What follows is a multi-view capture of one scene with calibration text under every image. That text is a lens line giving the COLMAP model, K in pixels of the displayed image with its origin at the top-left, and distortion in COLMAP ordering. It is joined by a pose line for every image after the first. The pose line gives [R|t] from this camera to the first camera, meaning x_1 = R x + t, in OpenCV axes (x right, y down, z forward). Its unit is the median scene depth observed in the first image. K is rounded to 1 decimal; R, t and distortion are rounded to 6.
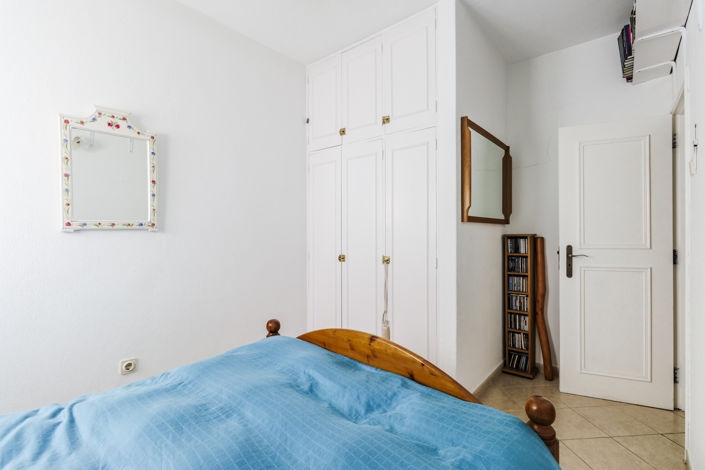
lens RADIAL K [[324.6, 0, 352.4], [0, 324.6, 236.6], [0, 0, 1]] dist [-0.001174, 0.000089]
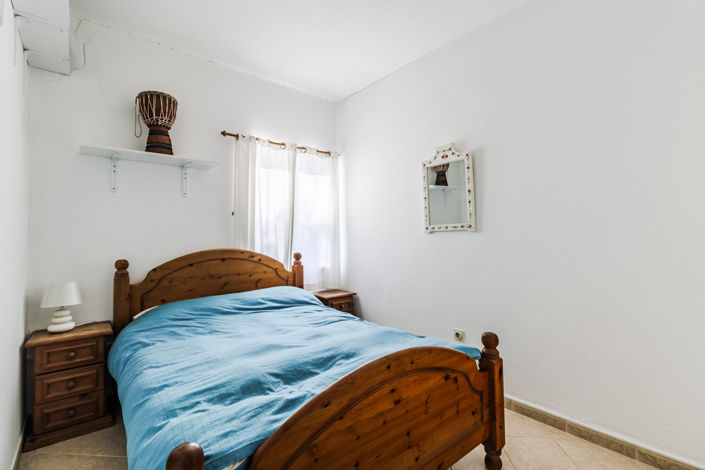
lens RADIAL K [[324.6, 0, 352.4], [0, 324.6, 231.7], [0, 0, 1]] dist [-0.001174, 0.000089]
pose [[-0.169733, -0.014207, -0.985388, 0.698901], [-0.000339, 0.999897, -0.014358, 0.001298], [0.985490, -0.002103, -0.169720, 0.829123]]
